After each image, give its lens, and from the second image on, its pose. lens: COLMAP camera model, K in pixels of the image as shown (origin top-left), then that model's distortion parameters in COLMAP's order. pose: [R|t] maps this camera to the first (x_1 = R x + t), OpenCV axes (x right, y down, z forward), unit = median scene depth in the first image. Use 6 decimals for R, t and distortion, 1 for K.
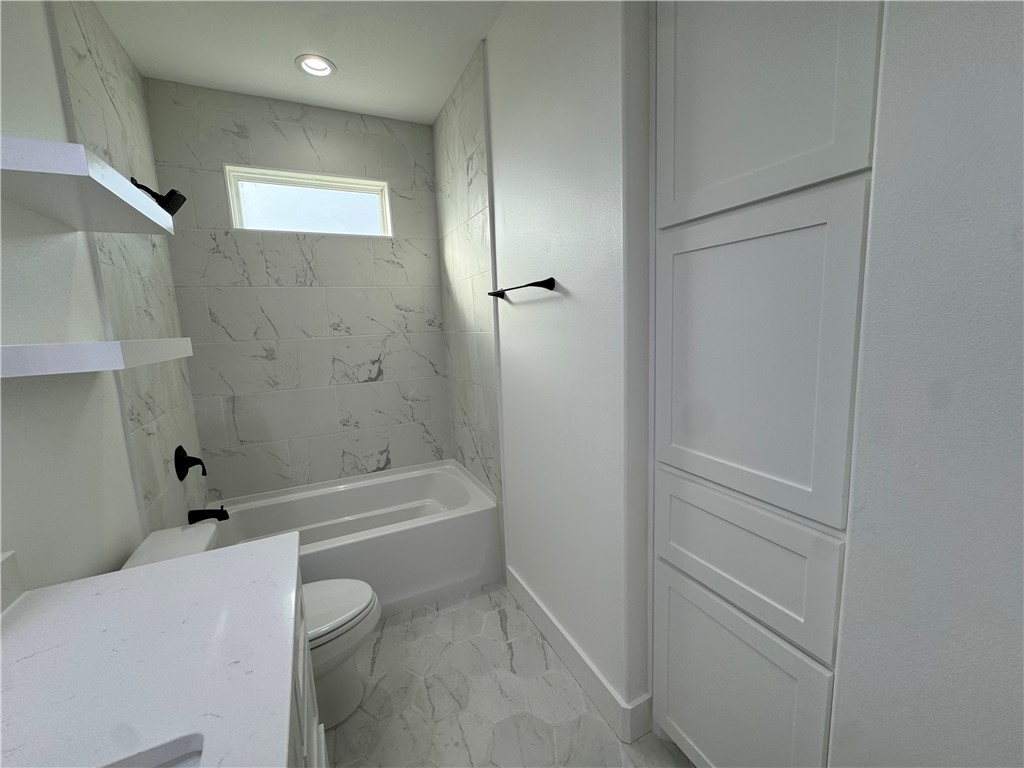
lens RADIAL K [[410.7, 0, 512.1], [0, 410.7, 382.1], [0, 0, 1]] dist [-0.004125, 0.000810]
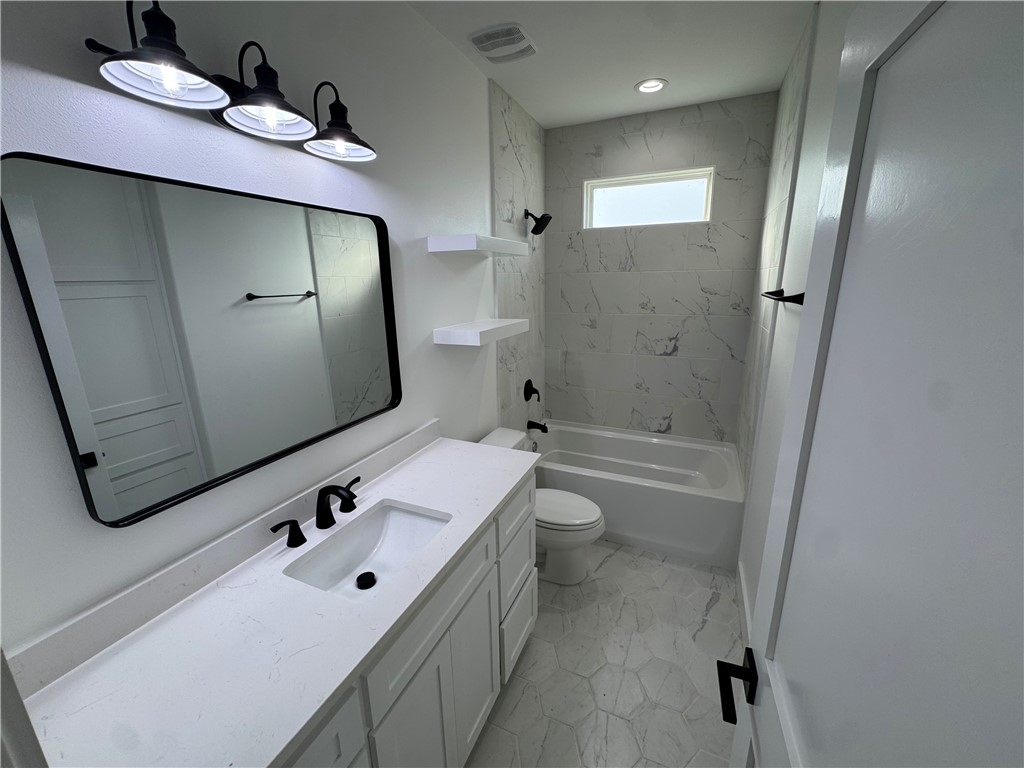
lens RADIAL K [[410.7, 0, 512.1], [0, 410.7, 382.1], [0, 0, 1]] dist [-0.004125, 0.000810]
pose [[0.643472, 0.216120, -0.734327, 0.259042], [-0.120162, 0.975941, 0.181935, -0.095501], [0.755980, -0.028831, 0.653960, -0.072519]]
